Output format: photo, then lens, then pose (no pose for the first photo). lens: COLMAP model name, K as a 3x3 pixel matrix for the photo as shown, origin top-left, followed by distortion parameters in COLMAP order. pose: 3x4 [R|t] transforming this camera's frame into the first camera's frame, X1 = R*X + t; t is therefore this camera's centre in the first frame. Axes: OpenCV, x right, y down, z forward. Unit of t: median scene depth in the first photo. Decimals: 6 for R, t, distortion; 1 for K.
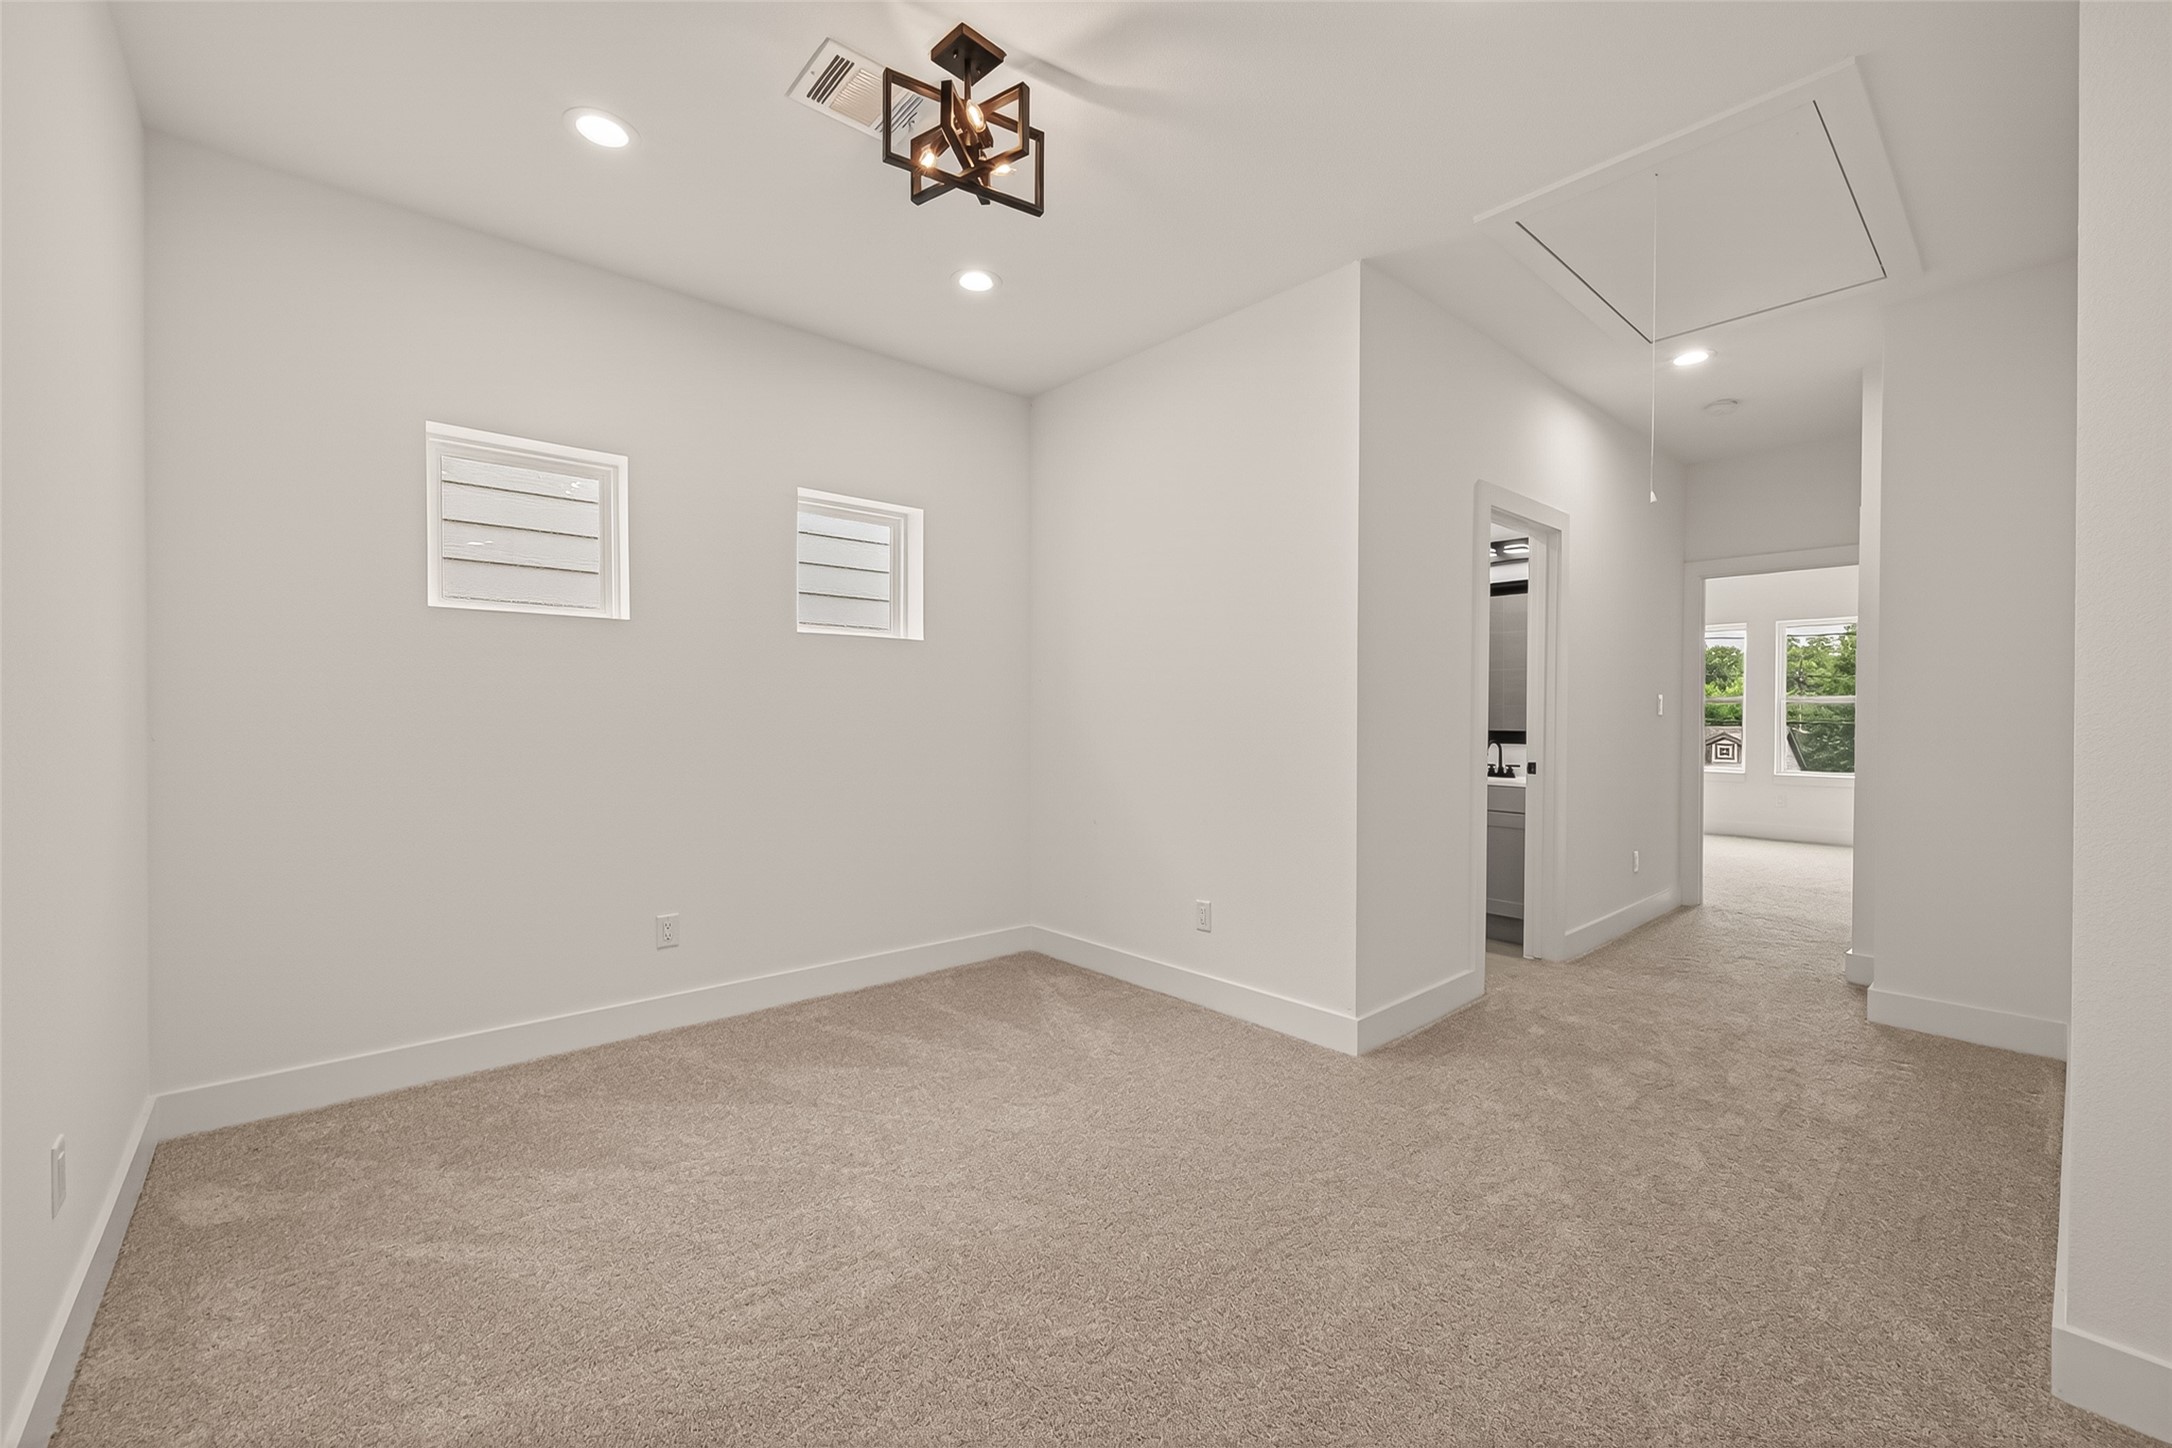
lens RADIAL K [[856.6, 0, 1087.4], [0, 856.6, 728.3], [0, 0, 1]] dist [-0.000142, -0.002159]
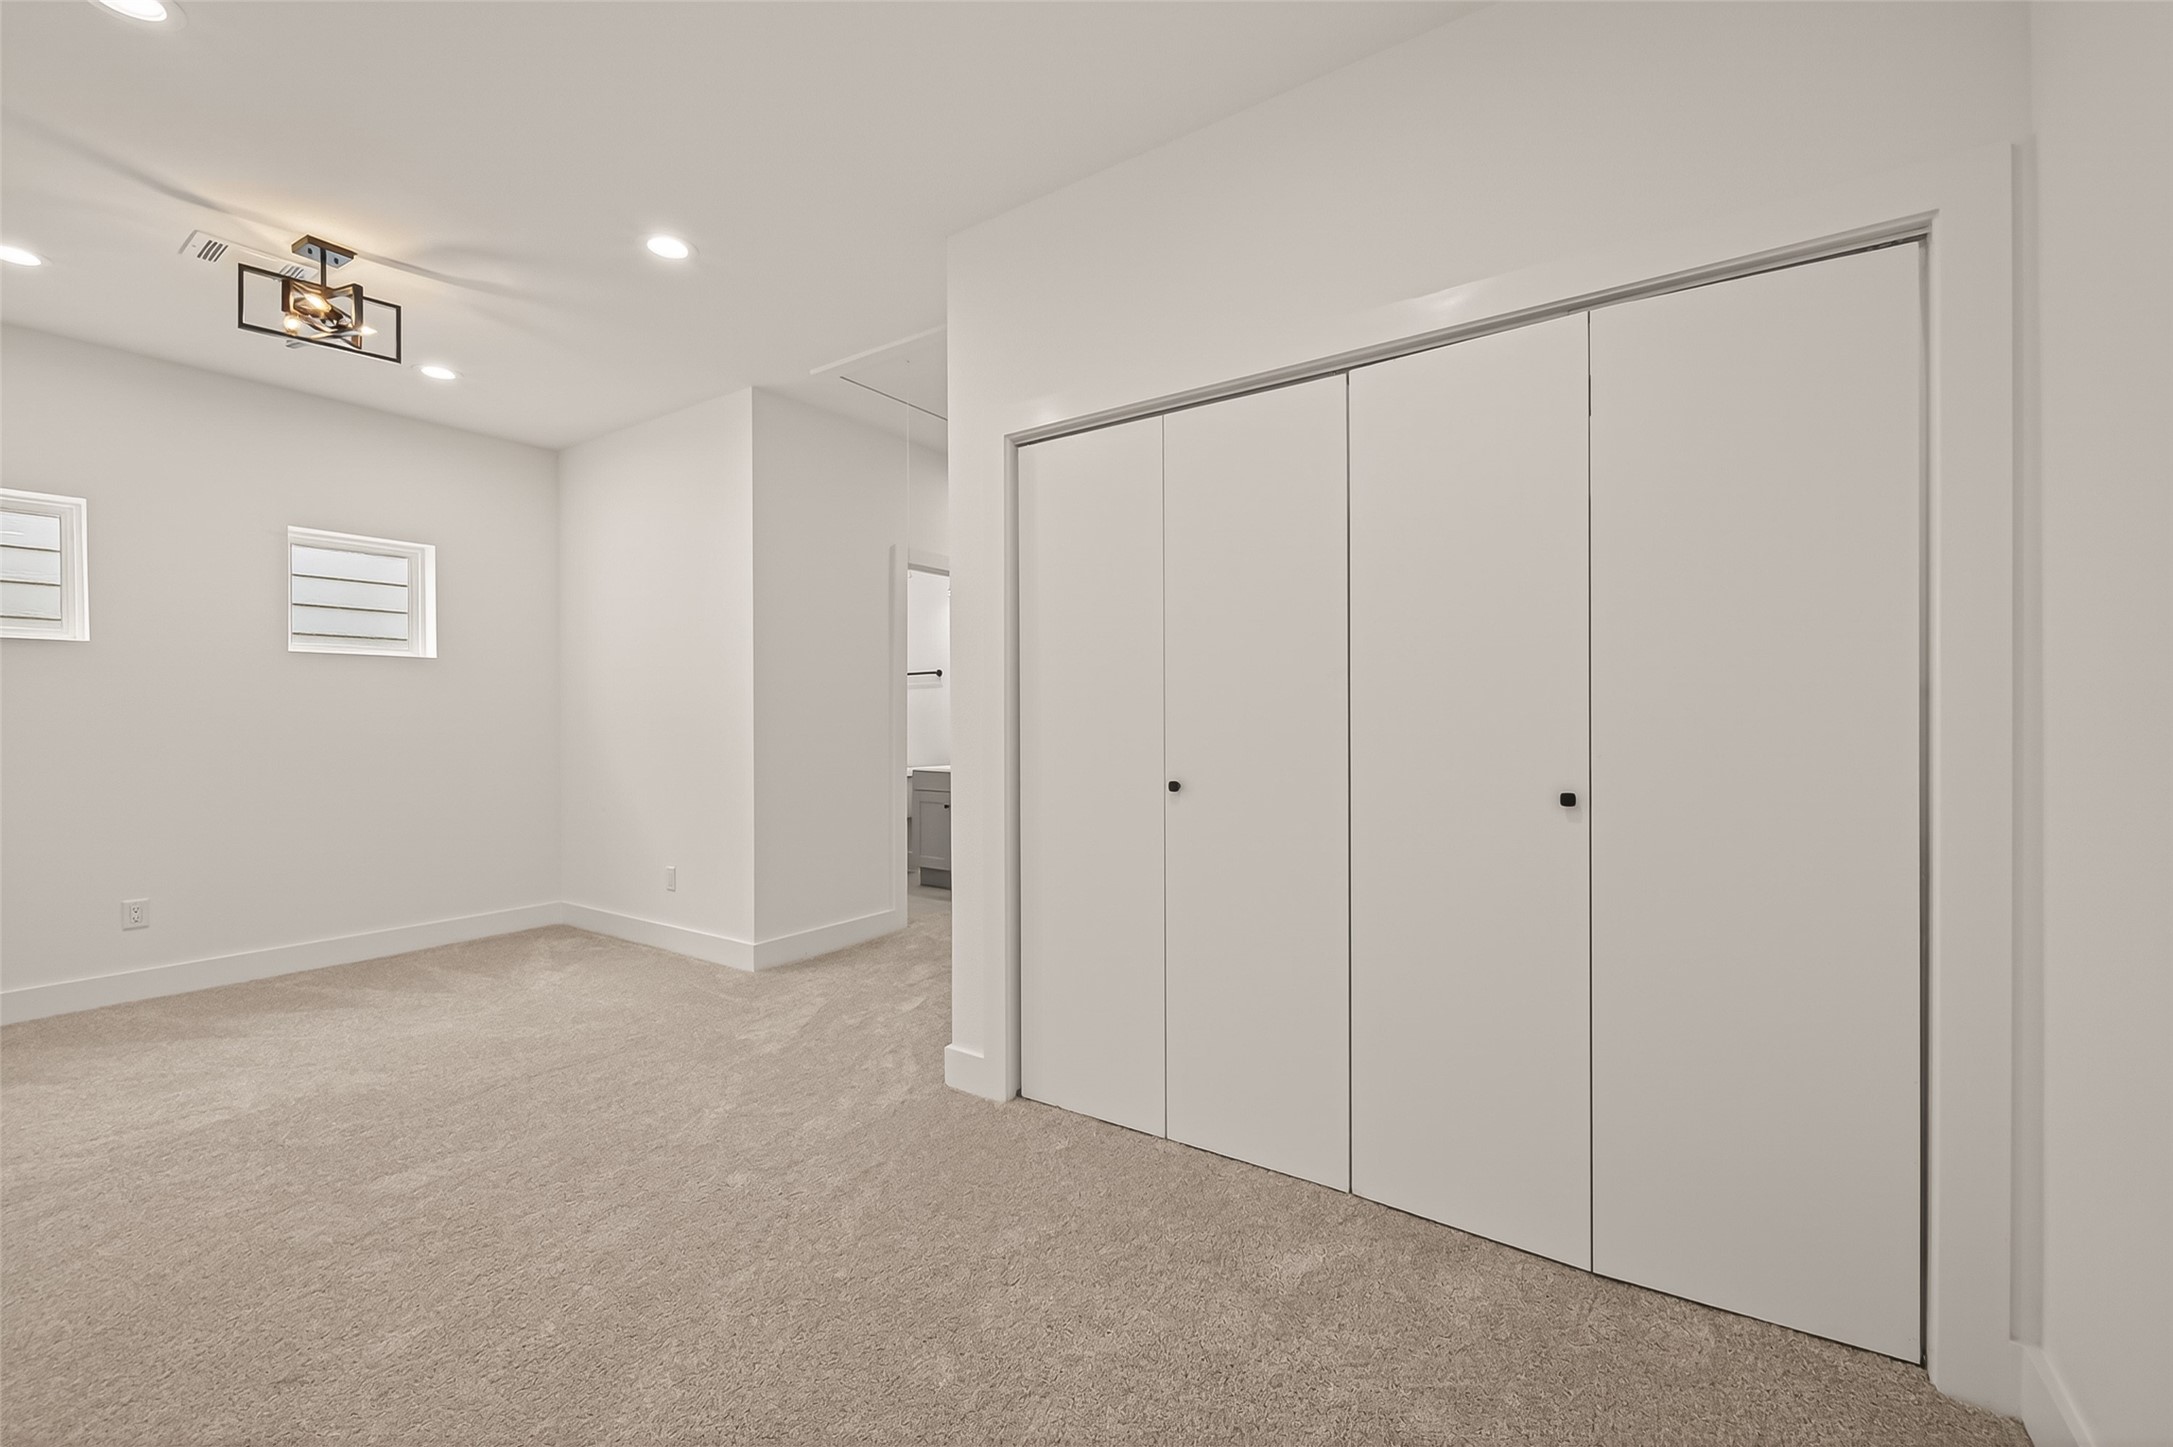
lens RADIAL K [[857.0, 0, 1081.8], [0, 857.0, 727.2], [0, 0, 1]] dist [-0.000142, -0.002159]
pose [[0.968454, -0.011510, 0.248926, 0.472939], [0.012970, 0.999907, -0.004225, 0.007461], [-0.248855, 0.007320, 0.968513, -0.437456]]
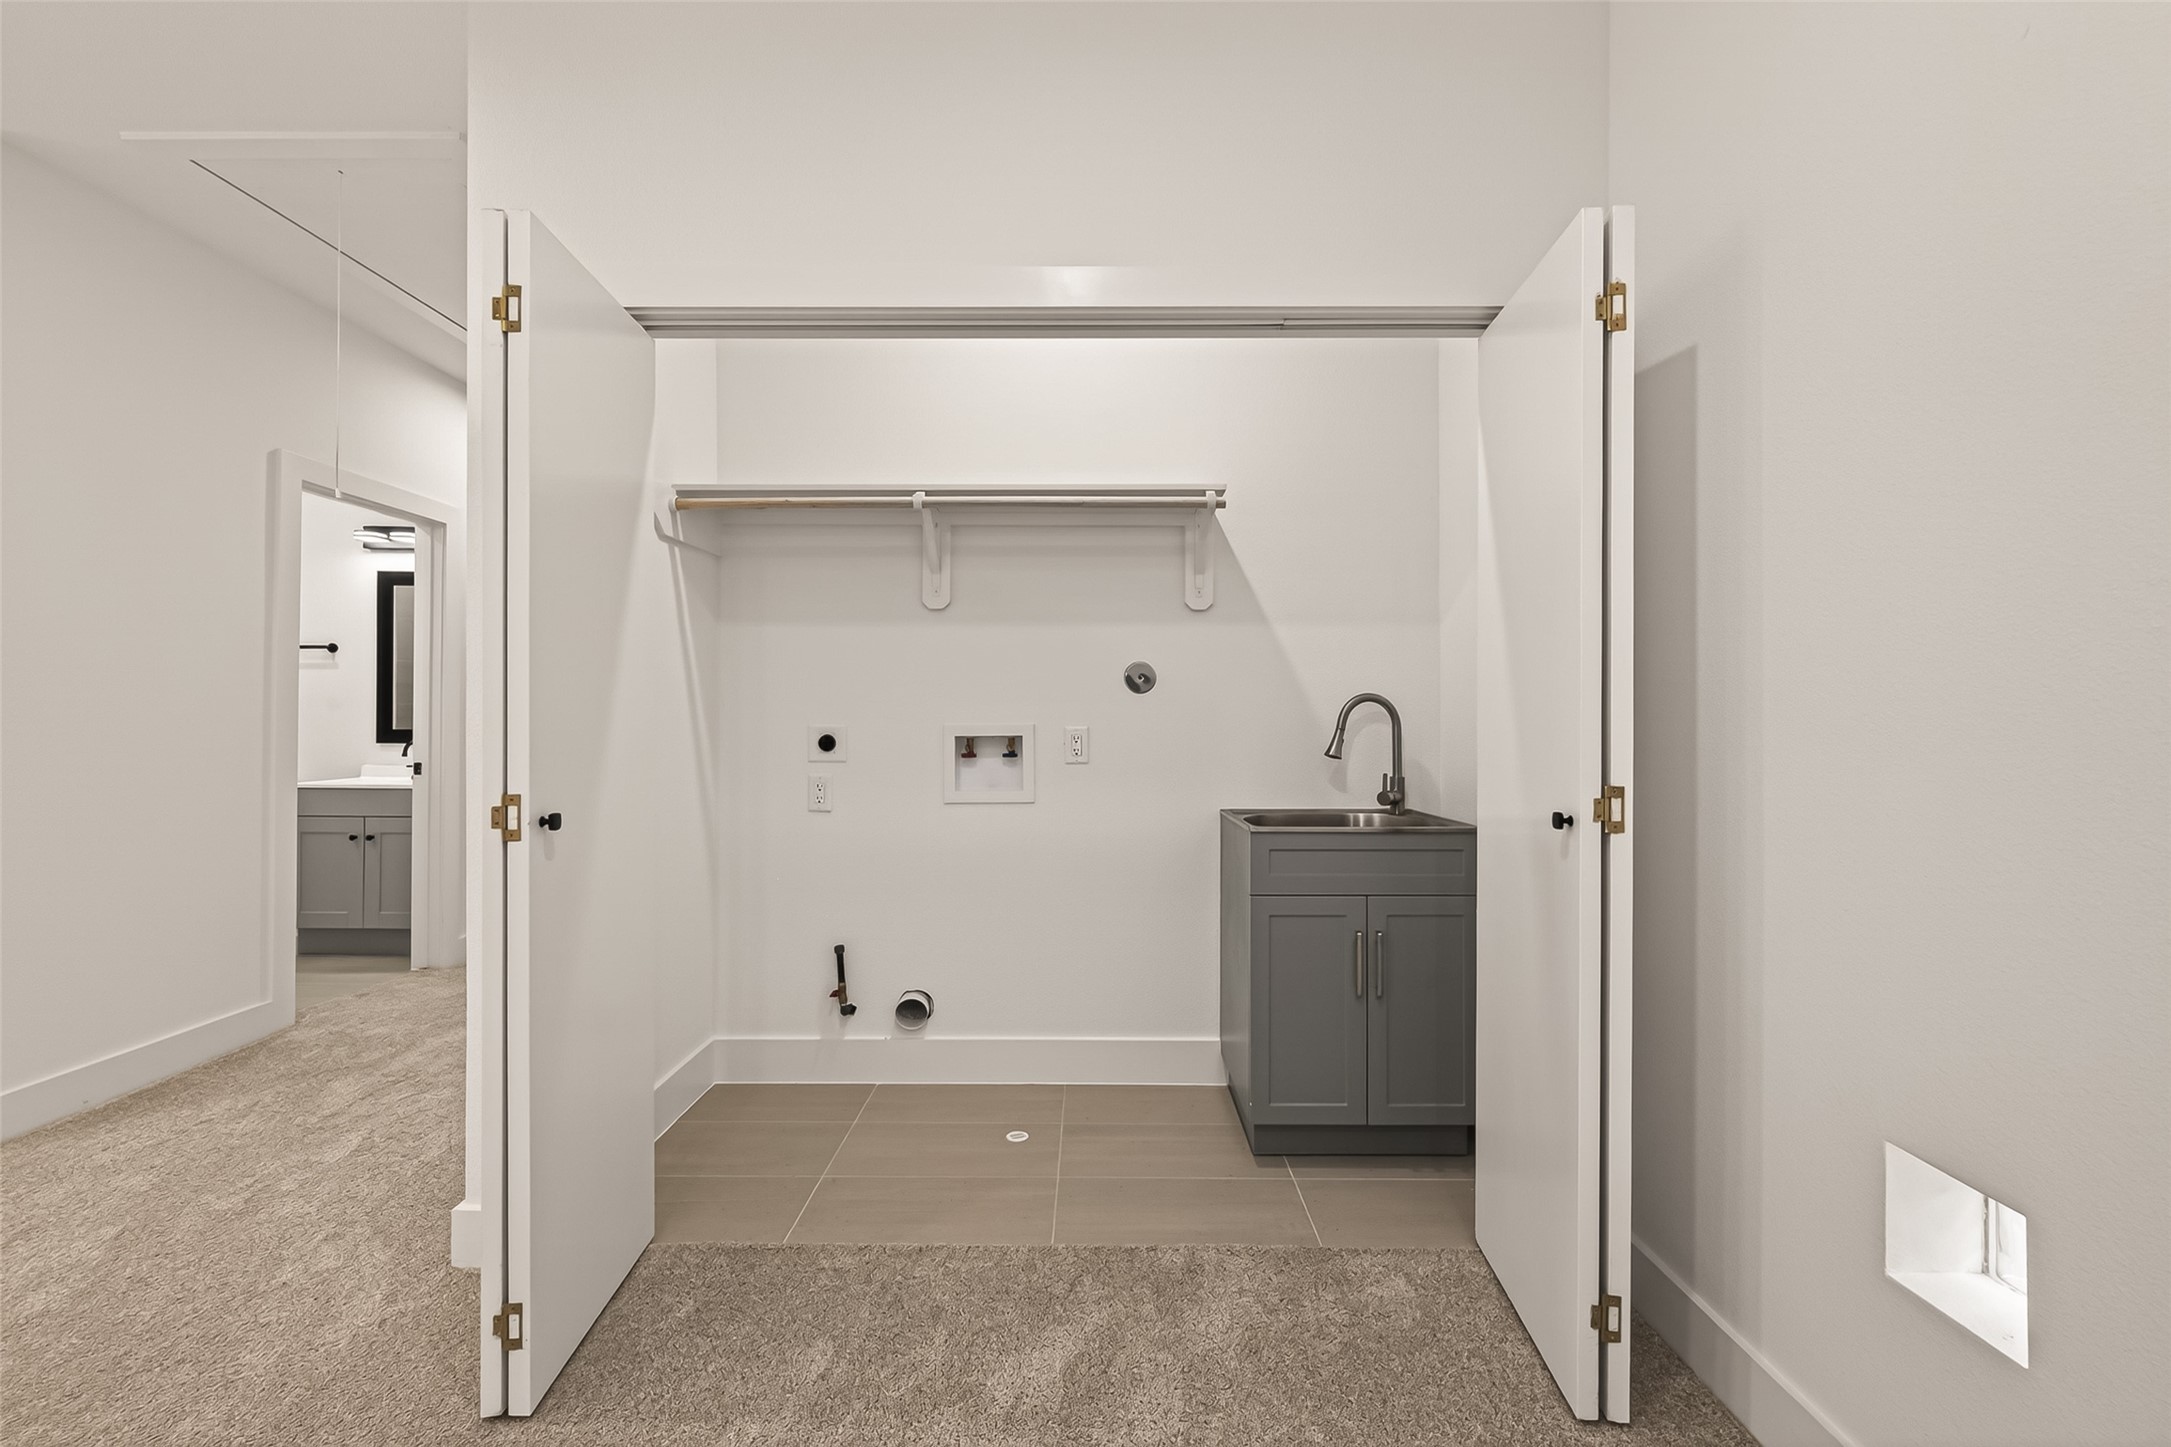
lens RADIAL K [[856.2, 0, 1079.4], [0, 856.2, 723.2], [0, 0, 1]] dist [-0.000142, -0.002159]
pose [[0.657777, -0.002690, 0.753208, 0.392837], [0.005337, 0.999985, -0.001089, 0.000895], [-0.753194, 0.004736, 0.657781, -0.247659]]
